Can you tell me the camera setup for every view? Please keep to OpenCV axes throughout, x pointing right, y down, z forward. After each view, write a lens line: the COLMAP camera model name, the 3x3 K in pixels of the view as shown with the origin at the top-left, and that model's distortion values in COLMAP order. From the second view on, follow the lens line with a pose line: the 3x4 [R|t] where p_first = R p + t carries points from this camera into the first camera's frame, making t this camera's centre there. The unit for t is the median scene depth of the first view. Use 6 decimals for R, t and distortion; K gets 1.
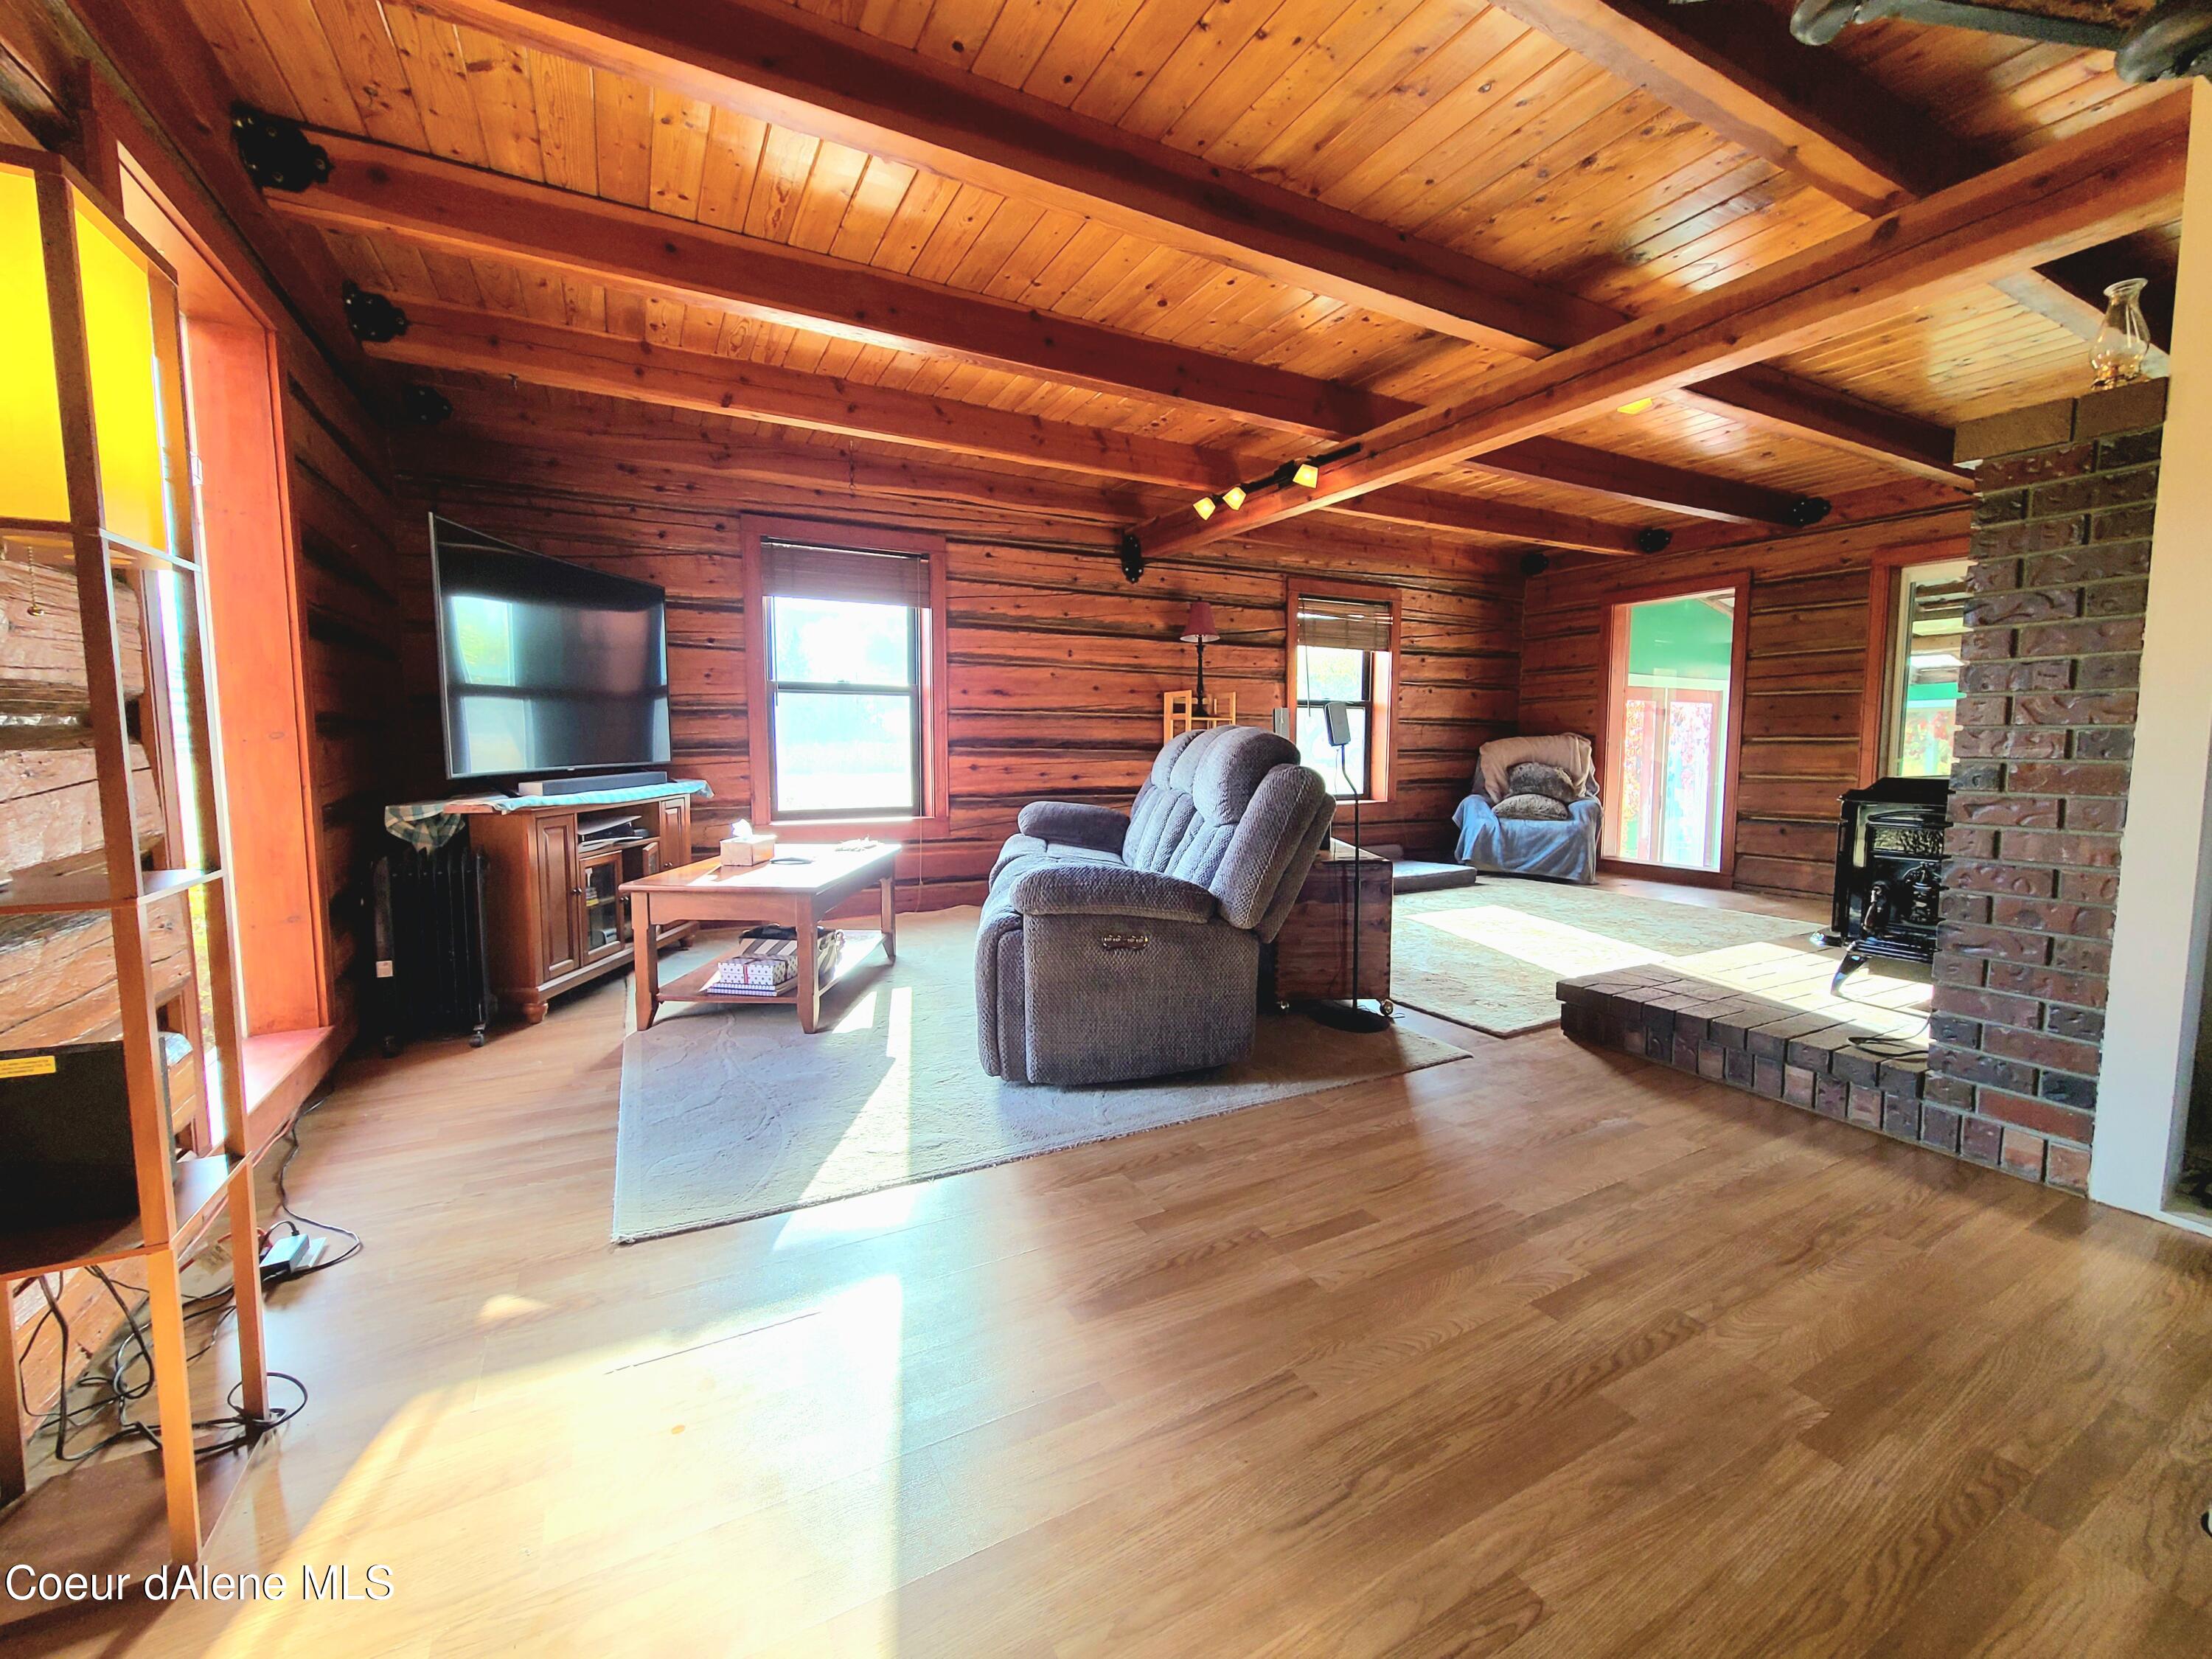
lens RADIAL K [[900.6, 0, 1108.6], [0, 900.6, 822.6], [0, 0, 1]] dist [-0.001148, 0.000649]
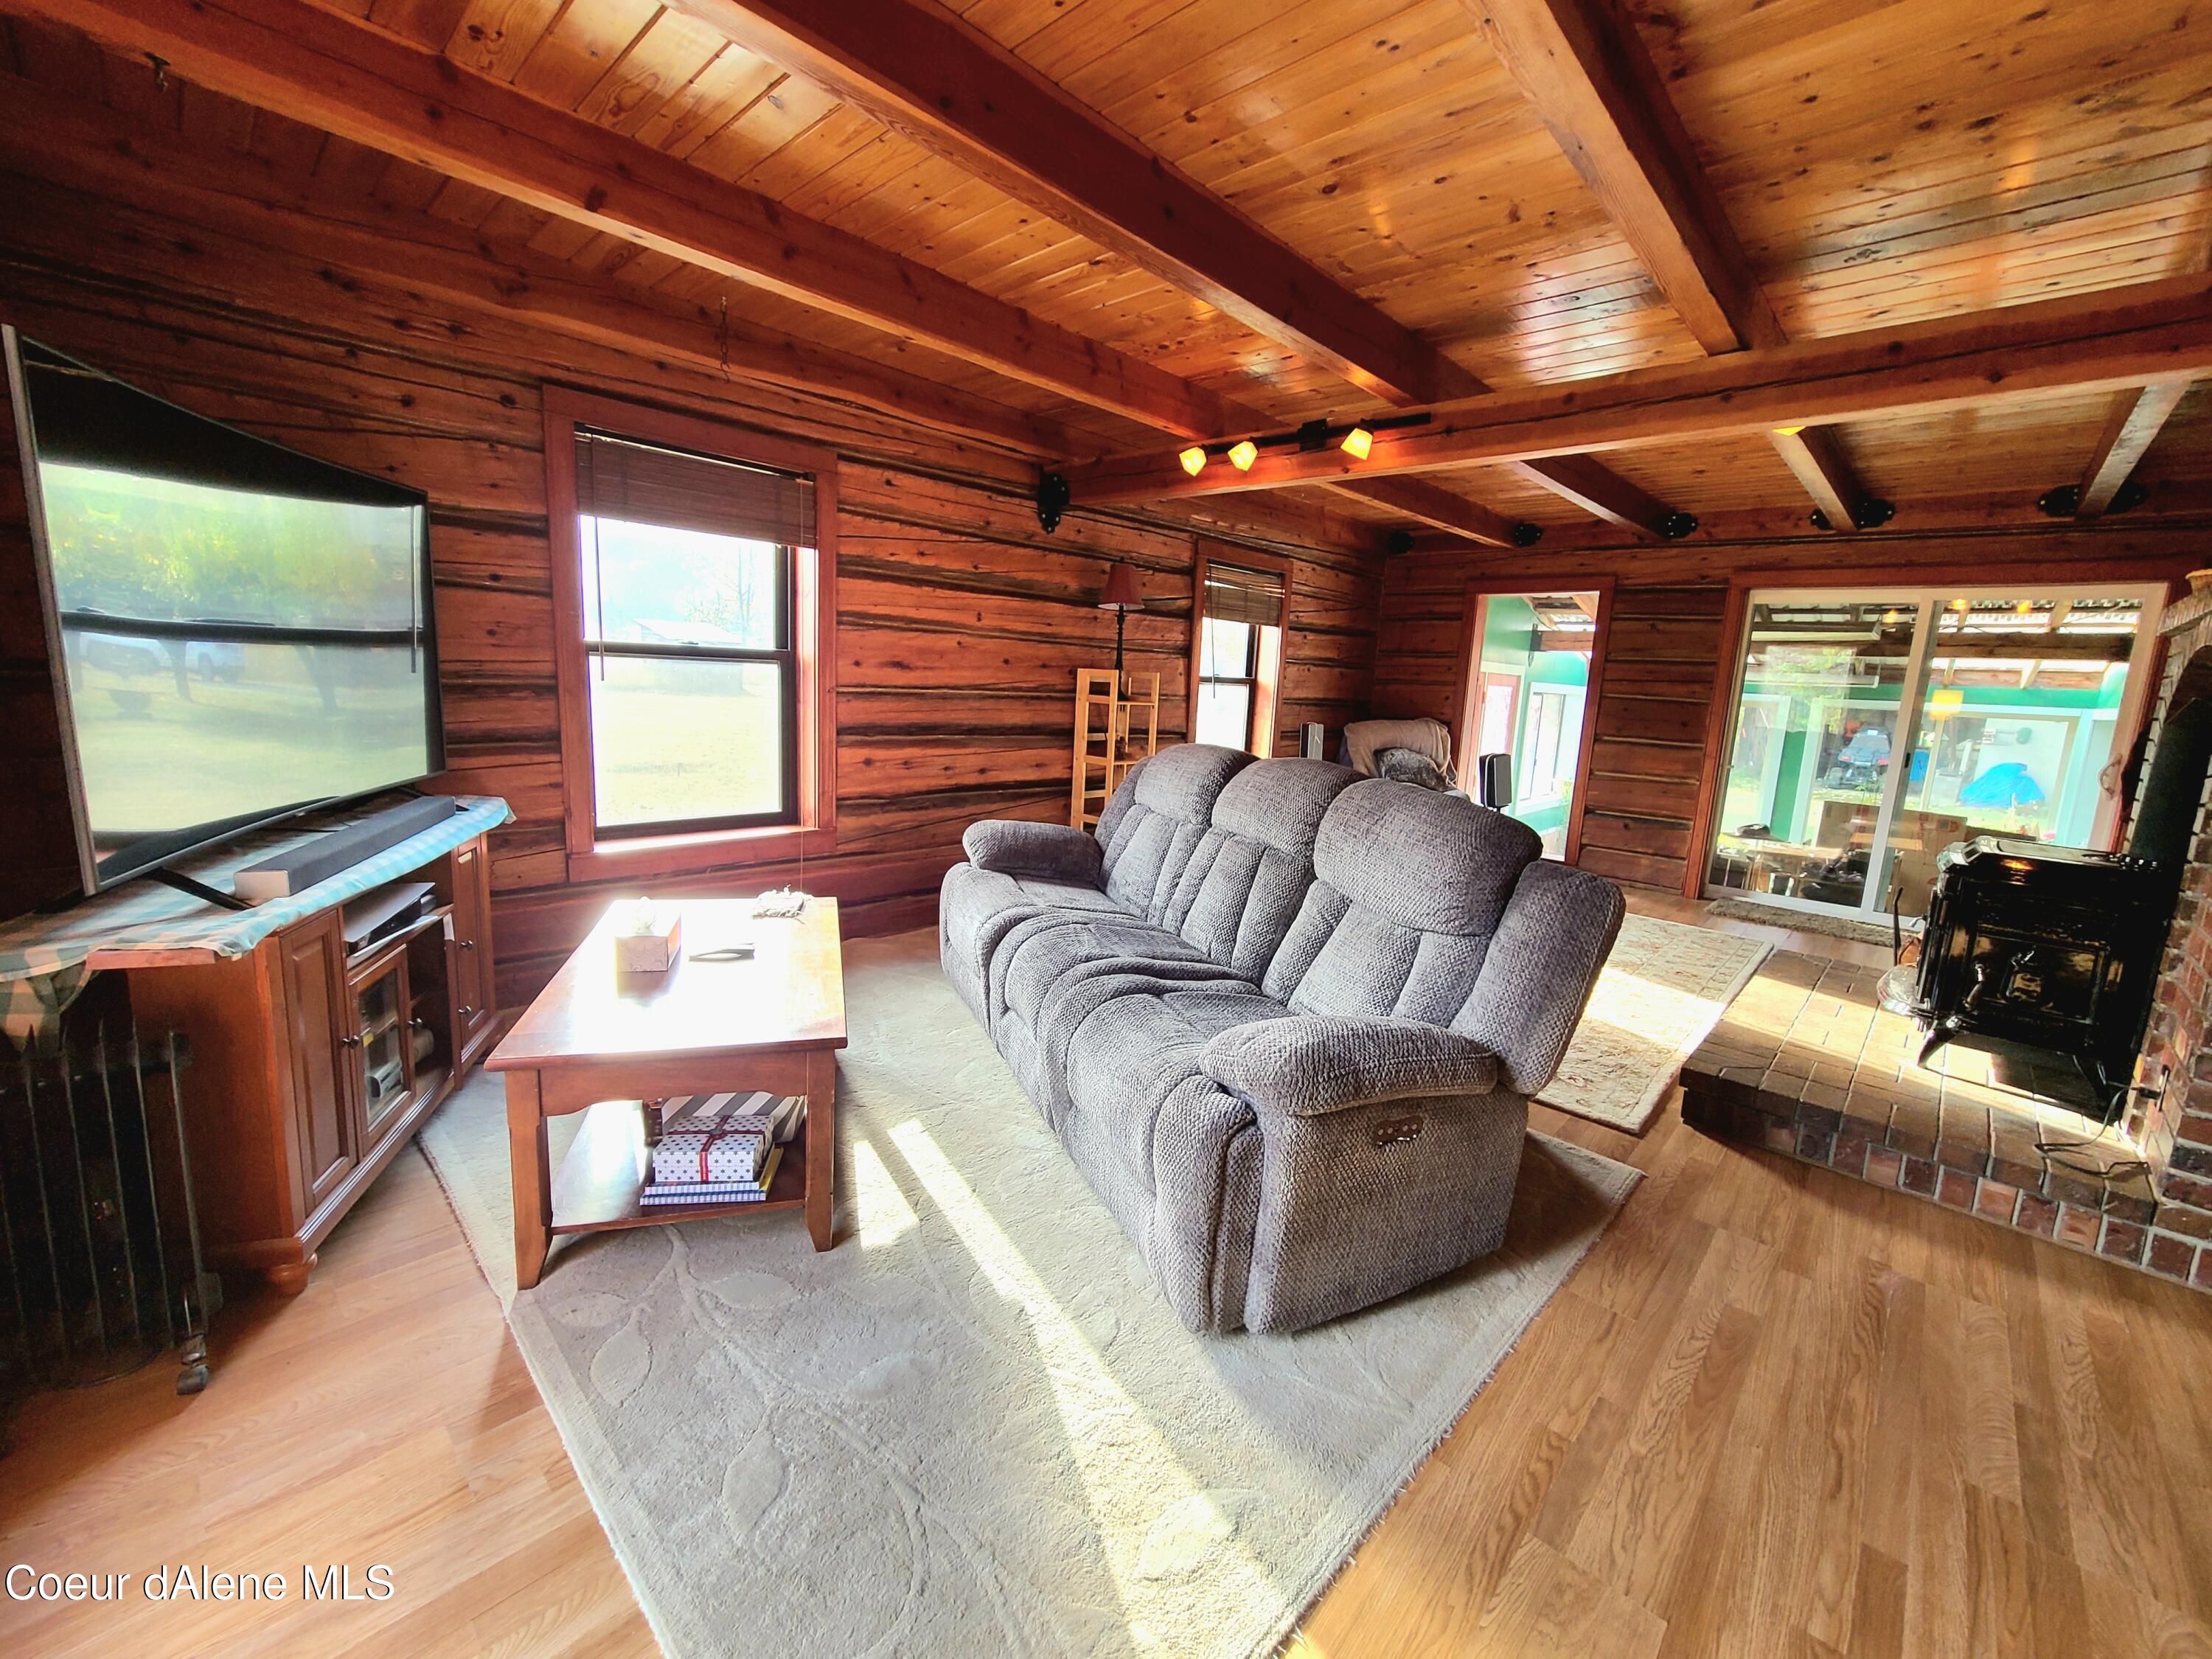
lens RADIAL K [[900.6, 0, 1106.4], [0, 900.6, 822.6], [0, 0, 1]] dist [-0.001148, 0.000649]
pose [[0.948935, -0.005480, 0.315425, -0.213311], [-0.021283, 0.996459, 0.081341, -0.082360], [-0.314754, -0.083900, 0.945458, 0.214342]]
